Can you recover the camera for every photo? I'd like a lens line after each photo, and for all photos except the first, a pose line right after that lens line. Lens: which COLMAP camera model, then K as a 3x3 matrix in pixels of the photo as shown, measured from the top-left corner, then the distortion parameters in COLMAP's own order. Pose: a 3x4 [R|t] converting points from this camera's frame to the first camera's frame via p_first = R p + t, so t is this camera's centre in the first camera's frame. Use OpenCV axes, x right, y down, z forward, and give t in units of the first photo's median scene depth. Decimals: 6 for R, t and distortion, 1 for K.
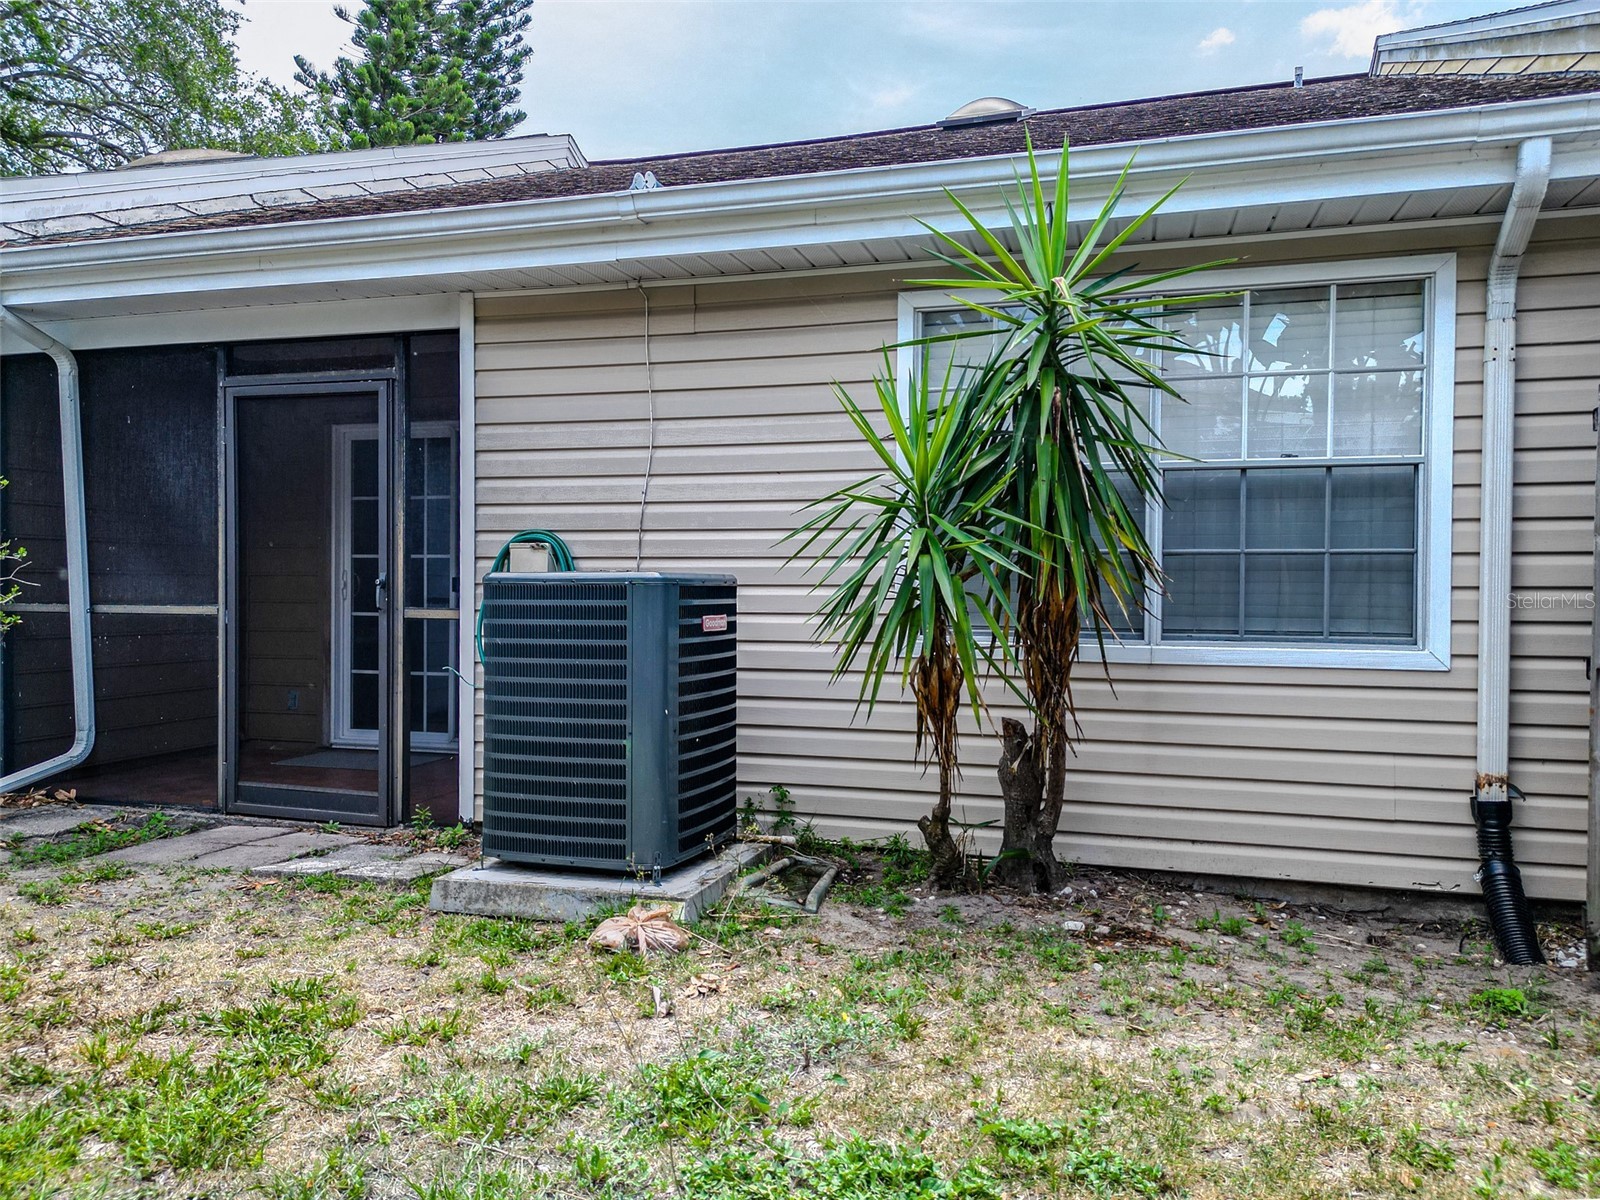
lens RADIAL K [[1227.4, 0, 773.6], [0, 1227.4, 594.4], [0, 0, 1]] dist [0.053593, -0.003196]
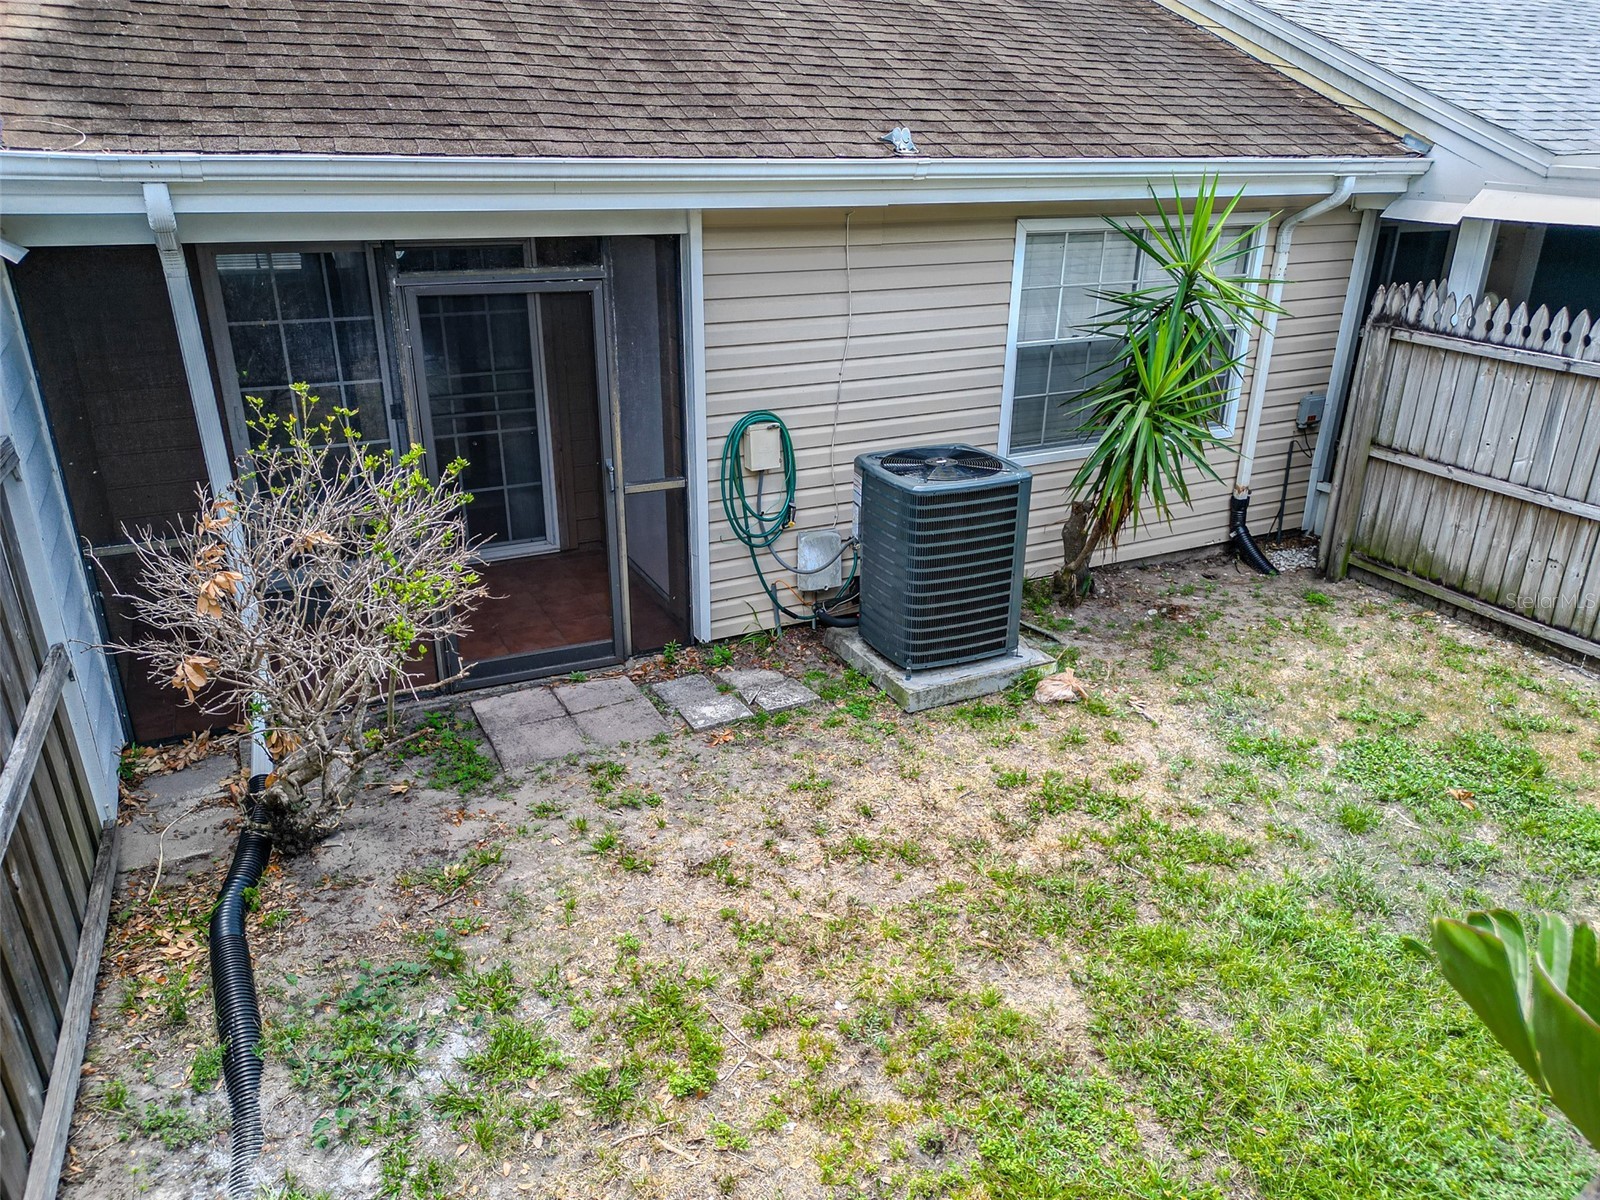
lens RADIAL K [[1131.0, 0, 796.9], [0, 1131.0, 586.5], [0, 0, 1]] dist [0.079203, -0.082926]
pose [[0.719725, -0.247466, 0.648657, -0.976304], [0.008404, 0.937353, 0.348280, -0.291372], [-0.694208, -0.245215, 0.676716, 0.163994]]
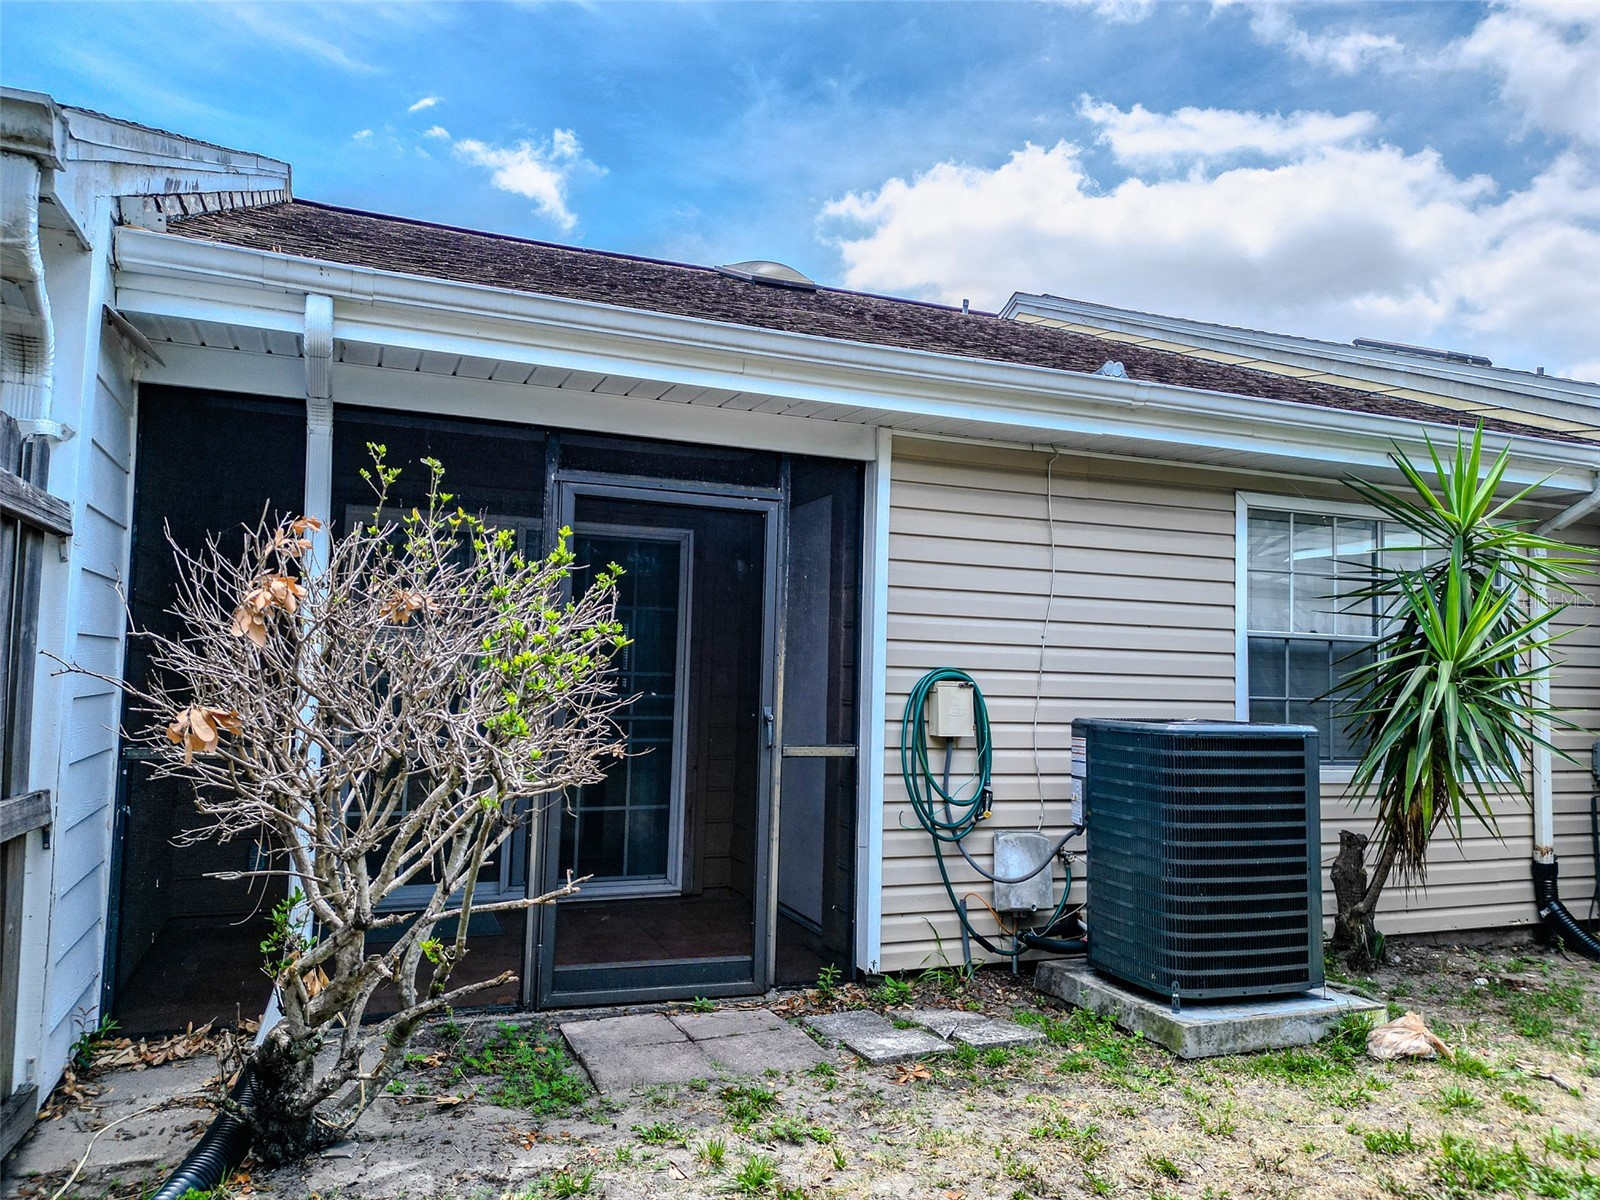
lens RADIAL K [[1131.0, 0, 796.9], [0, 1131.0, 586.5], [0, 0, 1]] dist [0.079203, -0.082926]
pose [[0.777958, 0.068213, 0.624602, -0.910180], [-0.012984, 0.995622, -0.092560, -0.031309], [-0.628182, 0.063898, 0.775438, 0.354582]]
